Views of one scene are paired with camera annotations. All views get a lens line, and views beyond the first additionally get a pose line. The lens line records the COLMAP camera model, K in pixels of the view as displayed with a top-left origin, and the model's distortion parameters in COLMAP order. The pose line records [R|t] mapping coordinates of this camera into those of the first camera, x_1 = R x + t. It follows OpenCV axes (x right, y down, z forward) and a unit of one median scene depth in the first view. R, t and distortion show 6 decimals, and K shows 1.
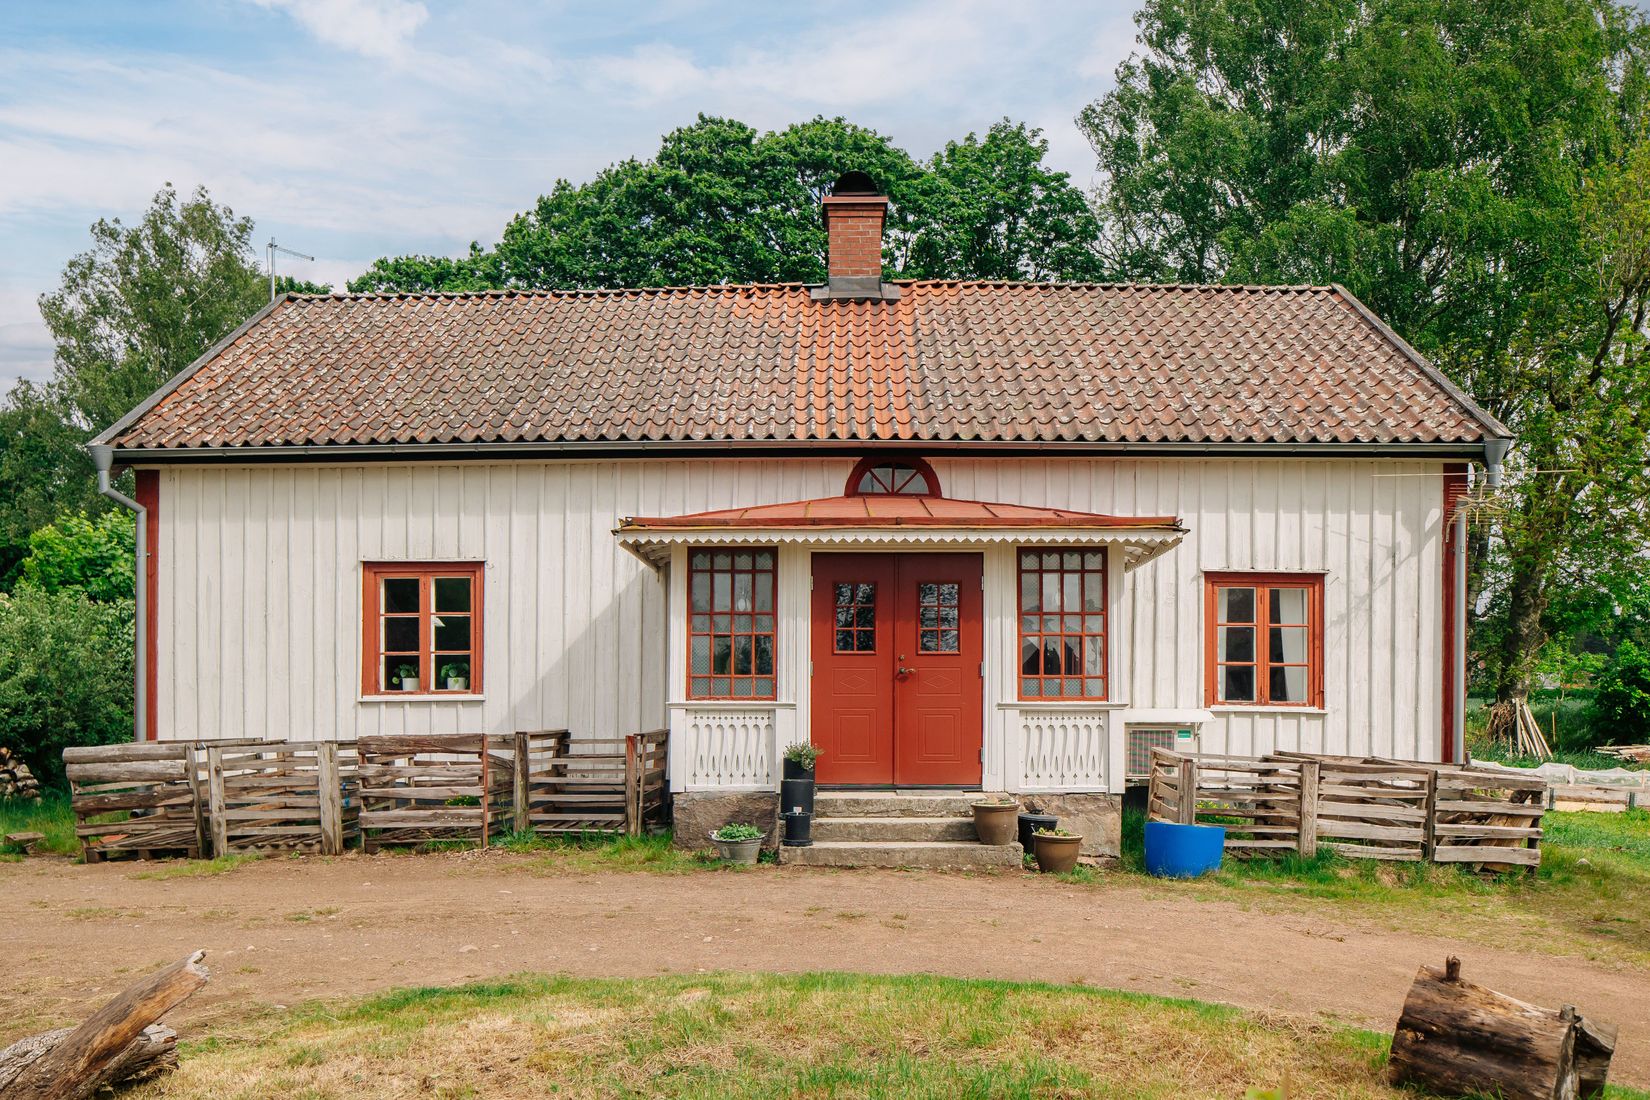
lens RADIAL K [[1245.6, 0, 826.7], [0, 1245.6, 706.3], [0, 0, 1]] dist [0.000539, 0.001715]
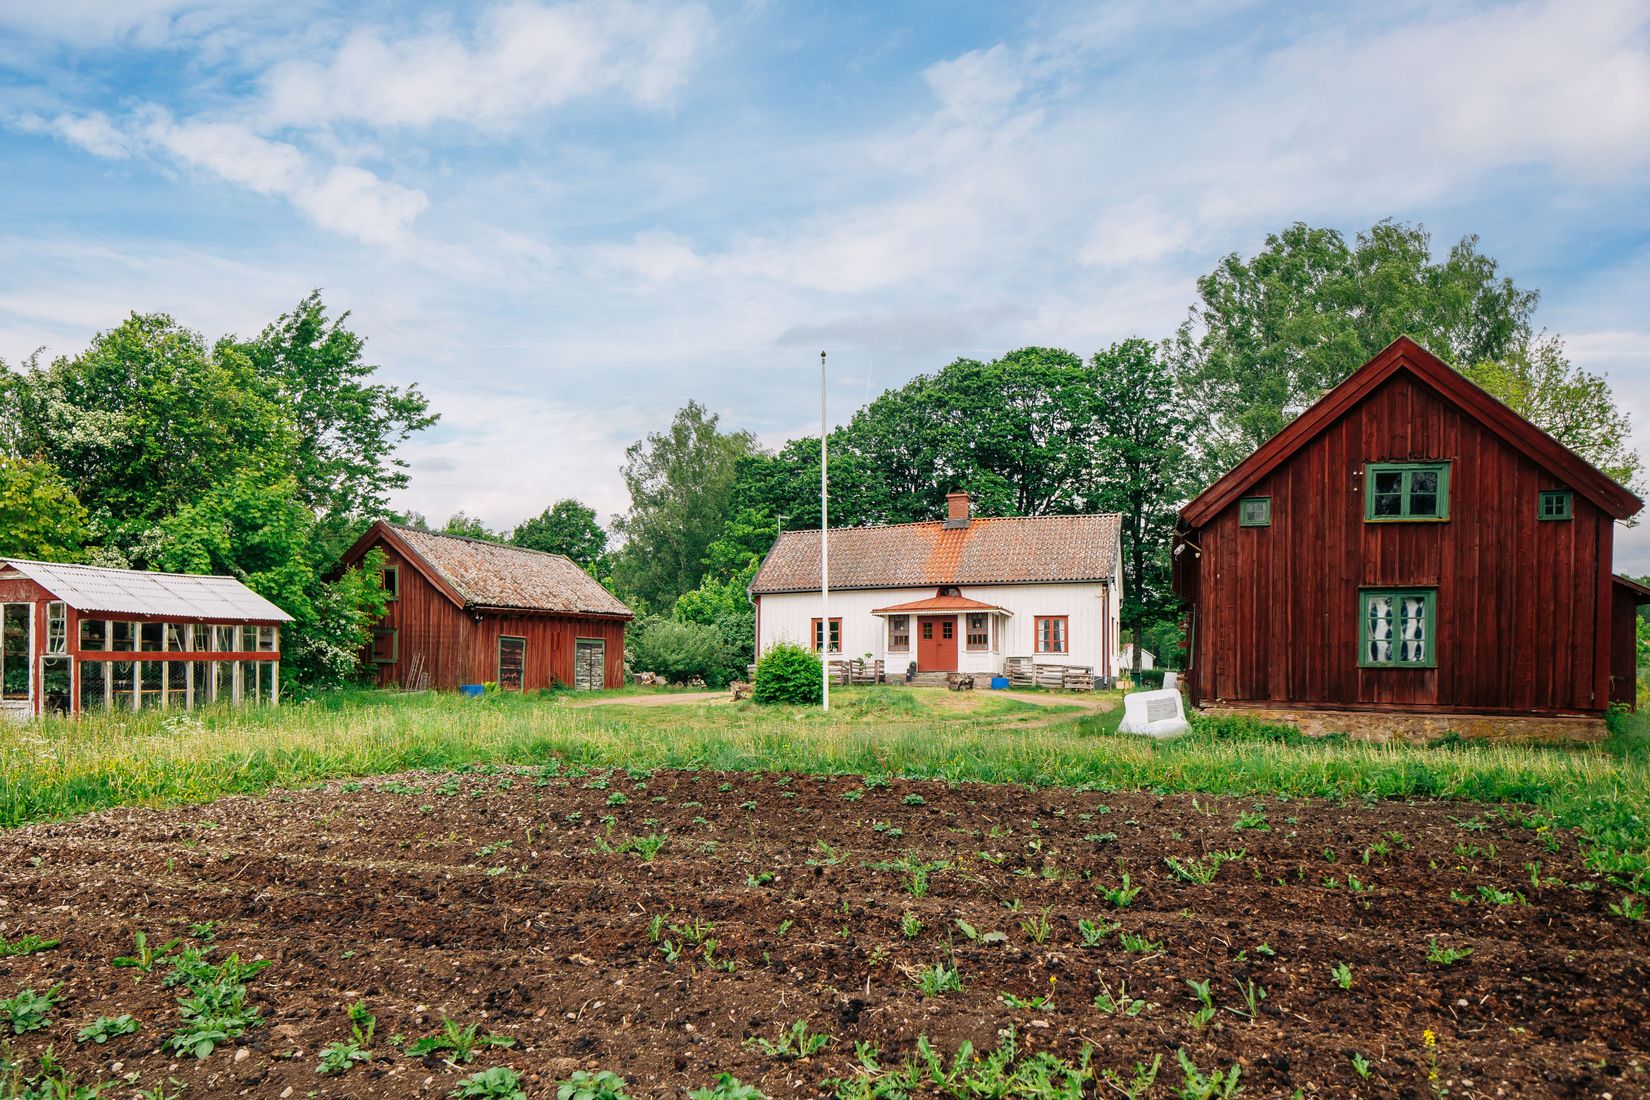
lens RADIAL K [[1220.9, 0, 825.9], [0, 1220.9, 705.0], [0, 0, 1]] dist [-0.002023, 0.000992]
pose [[0.959061, -0.002408, -0.283188, 0.810614], [0.002608, 0.999997, 0.000327, 0.165481], [0.283186, -0.001052, 0.959064, -2.867554]]
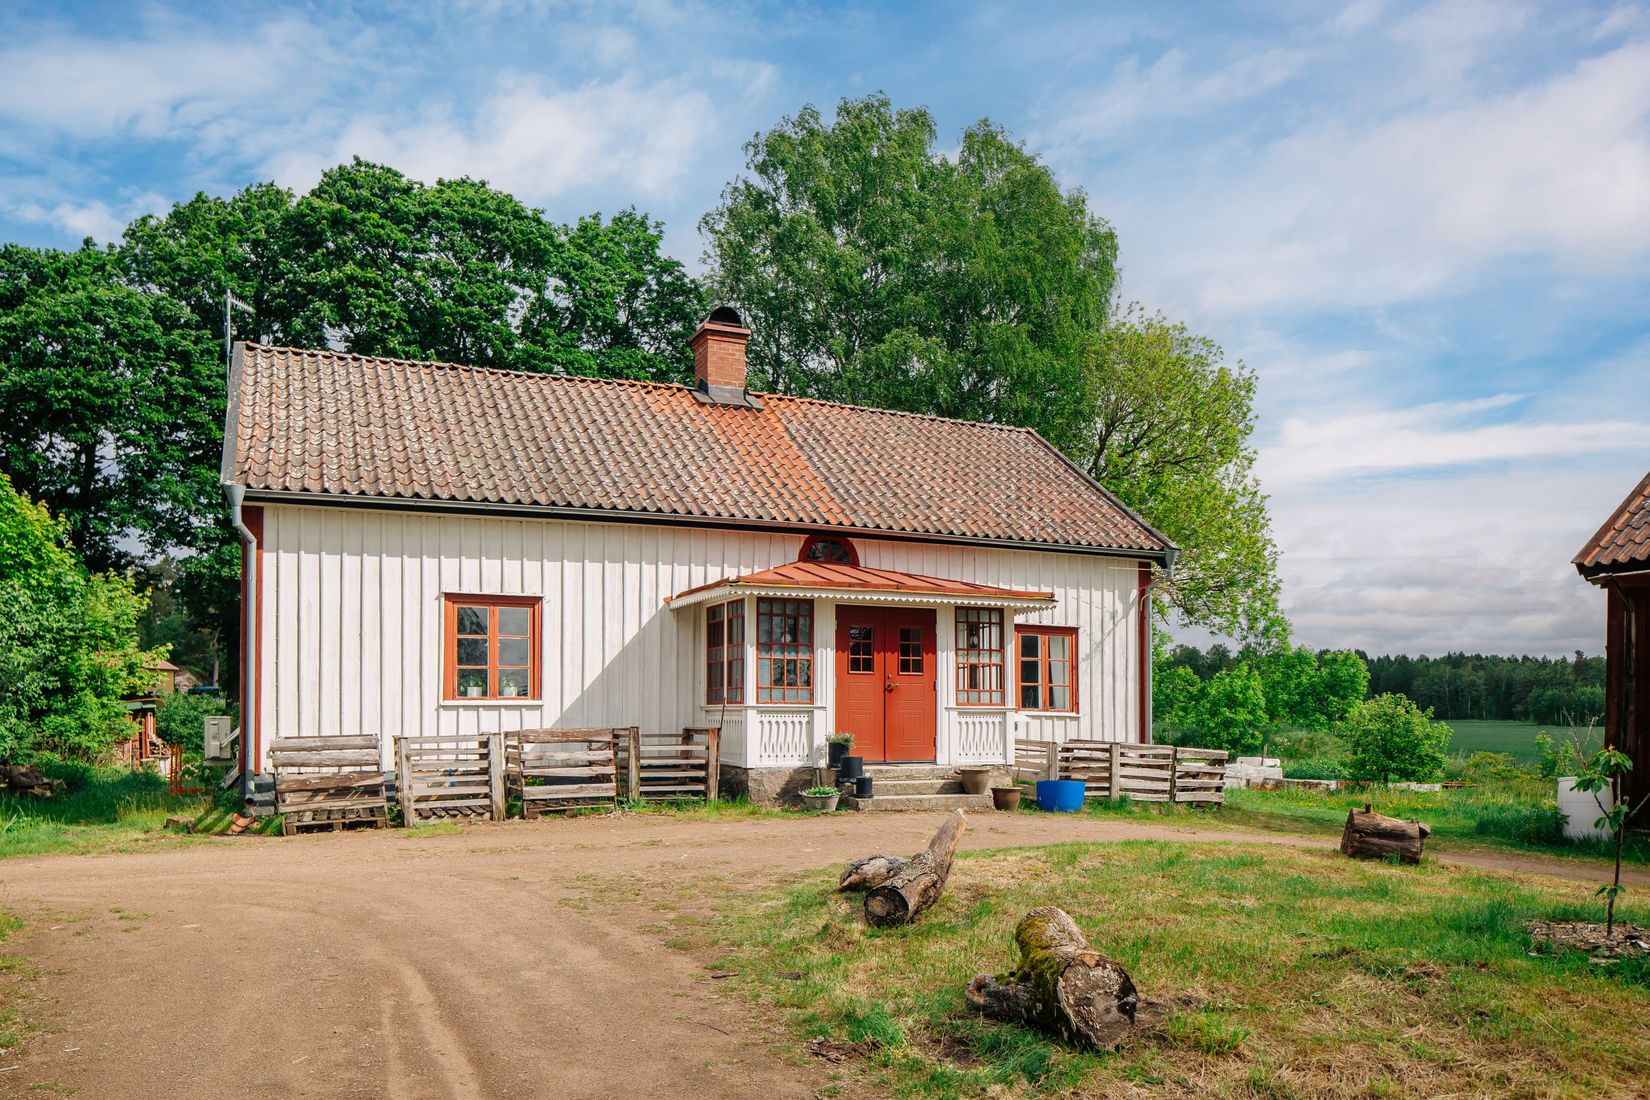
lens RADIAL K [[1220.9, 0, 825.9], [0, 1220.9, 705.0], [0, 0, 1]] dist [-0.002023, 0.000992]
pose [[0.908675, 0.006229, 0.417457, -0.594059], [0.002608, 0.999784, -0.020596, 0.024176], [-0.417495, 0.019804, 0.908463, -0.292719]]
